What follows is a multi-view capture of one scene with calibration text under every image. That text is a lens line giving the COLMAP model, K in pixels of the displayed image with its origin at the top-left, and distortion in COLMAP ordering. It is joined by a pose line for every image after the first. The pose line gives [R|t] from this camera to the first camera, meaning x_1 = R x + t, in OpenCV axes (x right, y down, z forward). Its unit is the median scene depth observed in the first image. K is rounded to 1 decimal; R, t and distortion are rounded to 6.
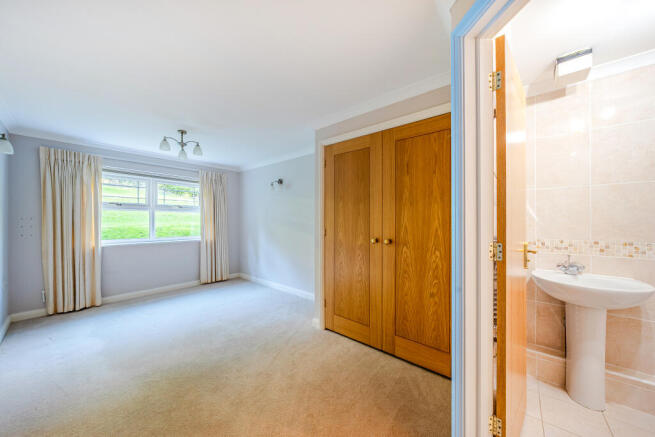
lens RADIAL K [[227.3, 0, 328.6], [0, 227.3, 219.3], [0, 0, 1]] dist [-0.006709, 0.000058]
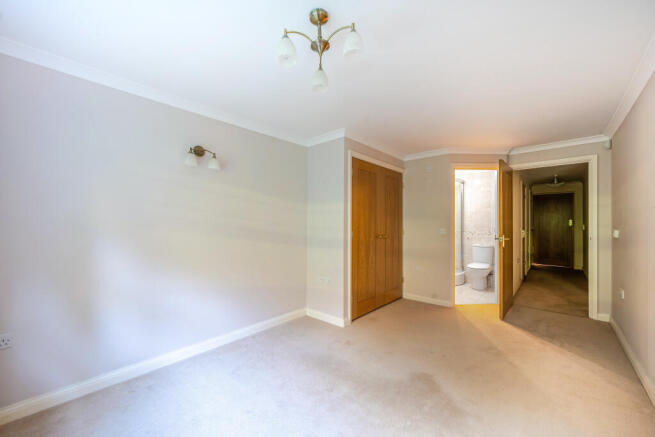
lens RADIAL K [[240.8, 0, 325.6], [0, 240.8, 219.4], [0, 0, 1]] dist [-0.001173, -0.000099]
pose [[0.069682, 0.013841, 0.997473, -1.233533], [-0.005255, 0.999895, -0.013507, 0.002066], [-0.997555, -0.004301, 0.069748, 1.075172]]
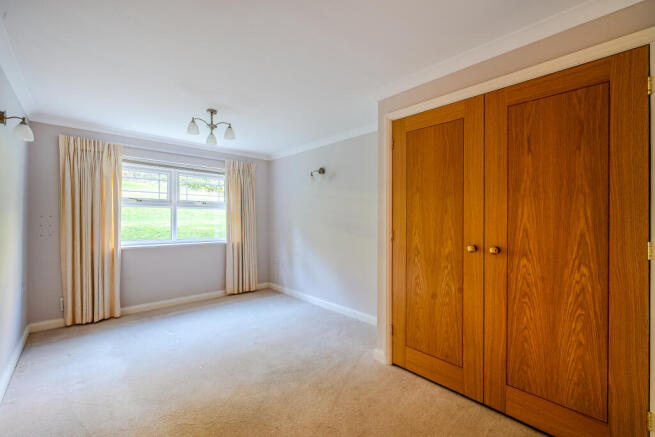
lens RADIAL K [[270.7, 0, 326.7], [0, 270.7, 216.8], [0, 0, 1]] dist [-0.002005, -0.000346]
pose [[0.992402, 0.002540, -0.123011, -0.126431], [-0.003083, 0.999986, -0.004222, 0.000033], [0.122999, 0.004569, 0.992396, 0.087604]]
